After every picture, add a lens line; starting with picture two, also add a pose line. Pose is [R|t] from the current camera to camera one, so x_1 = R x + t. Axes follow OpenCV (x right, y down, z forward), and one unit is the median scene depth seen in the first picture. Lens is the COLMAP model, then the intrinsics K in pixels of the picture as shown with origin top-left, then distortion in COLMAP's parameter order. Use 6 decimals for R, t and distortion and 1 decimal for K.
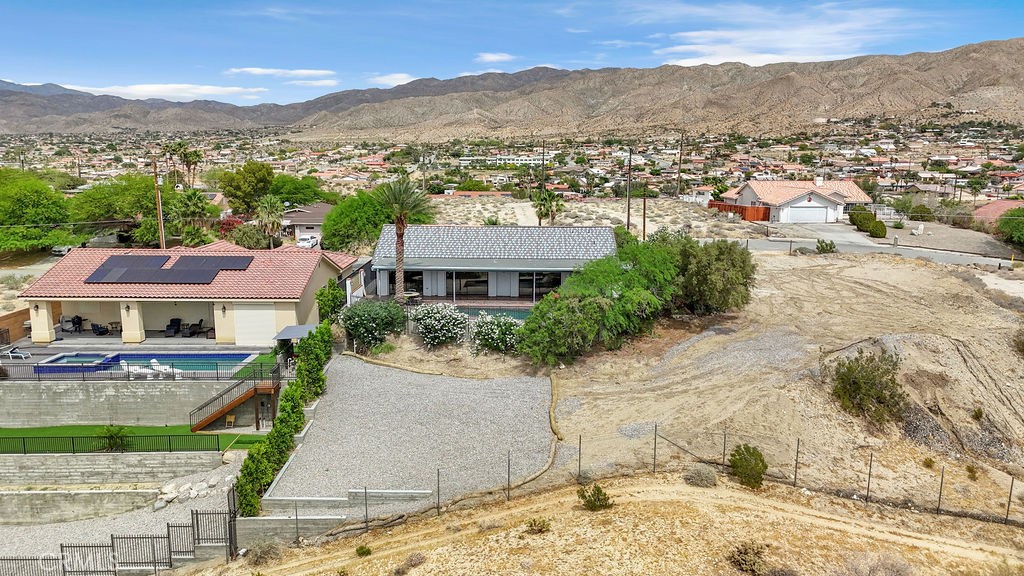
lens RADIAL K [[752.7, 0, 513.4], [0, 752.7, 288.9], [0, 0, 1]] dist [0.070533, -0.067551]
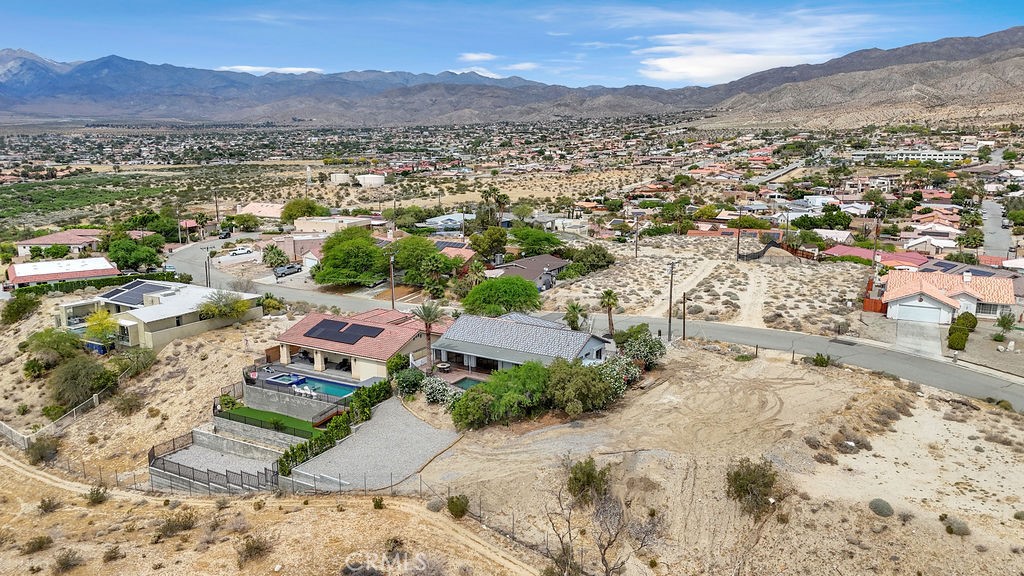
lens RADIAL K [[752.7, 0, 513.4], [0, 752.7, 288.9], [0, 0, 1]] dist [0.070533, -0.067551]
pose [[0.860730, 0.096653, -0.499802, 0.262235], [-0.083562, 0.995318, 0.048572, -0.082932], [0.502157, -0.000043, 0.864776, -0.117549]]
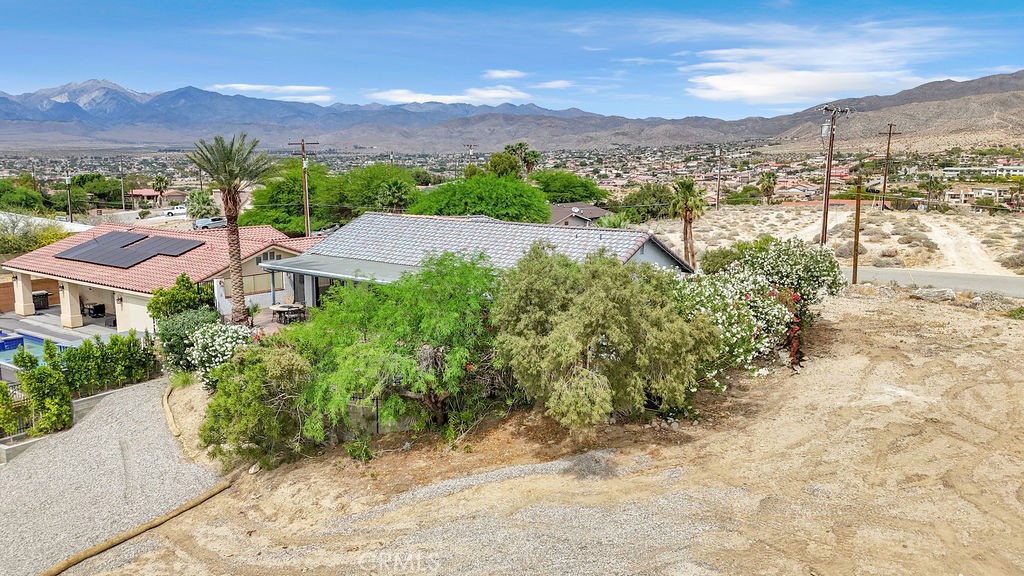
lens RADIAL K [[752.7, 0, 513.4], [0, 752.7, 288.9], [0, 0, 1]] dist [0.070533, -0.067551]
pose [[0.820142, 0.096683, -0.563932, 0.136330], [-0.106474, 0.994193, 0.015600, -0.013996], [0.562166, 0.047250, 0.825674, 0.175358]]
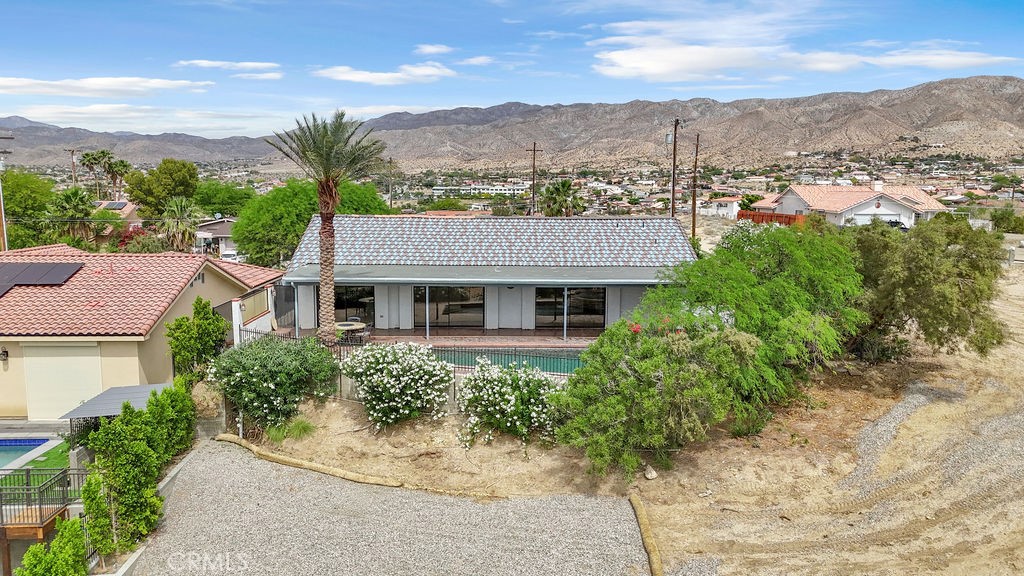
lens RADIAL K [[752.7, 0, 513.4], [0, 752.7, 288.9], [0, 0, 1]] dist [0.070533, -0.067551]
pose [[0.999360, -0.002961, 0.035656, -0.010876], [0.004513, 0.999041, -0.043549, 0.001385], [-0.035493, 0.043682, 0.998415, 0.137442]]
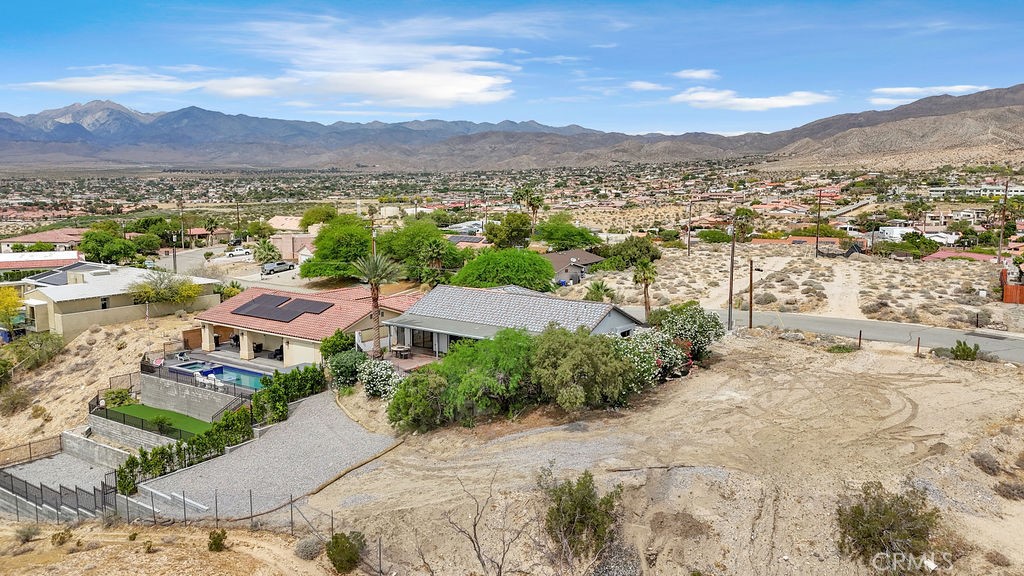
lens RADIAL K [[752.7, 0, 513.4], [0, 752.7, 288.9], [0, 0, 1]] dist [0.070533, -0.067551]
pose [[0.819436, 0.078657, -0.567748, 0.213910], [-0.098943, 0.995081, -0.004945, -0.031304], [0.564566, 0.060227, 0.823187, 0.041935]]
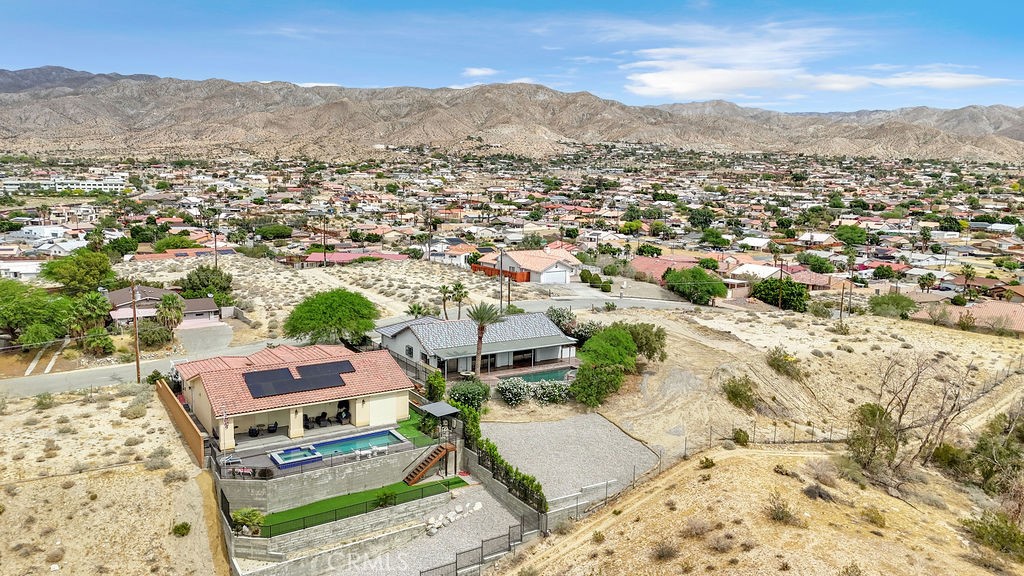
lens RADIAL K [[752.7, 0, 513.4], [0, 752.7, 288.9], [0, 0, 1]] dist [0.070533, -0.067551]
pose [[0.842559, -0.069941, 0.534044, -0.276727], [0.081109, 0.996702, 0.002568, -0.051204], [-0.532462, 0.041152, 0.845453, -0.107555]]
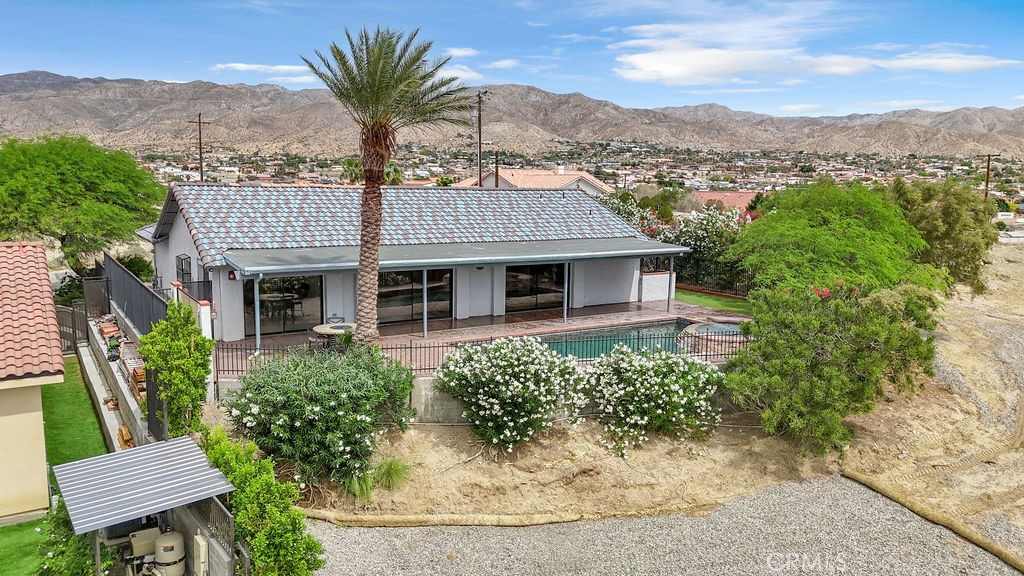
lens RADIAL K [[752.7, 0, 513.4], [0, 752.7, 288.9], [0, 0, 1]] dist [0.070533, -0.067551]
pose [[0.836824, -0.069609, 0.543029, -0.092392], [0.085931, 0.996290, -0.004710, -0.001591], [-0.540687, 0.050604, 0.839701, 0.192164]]
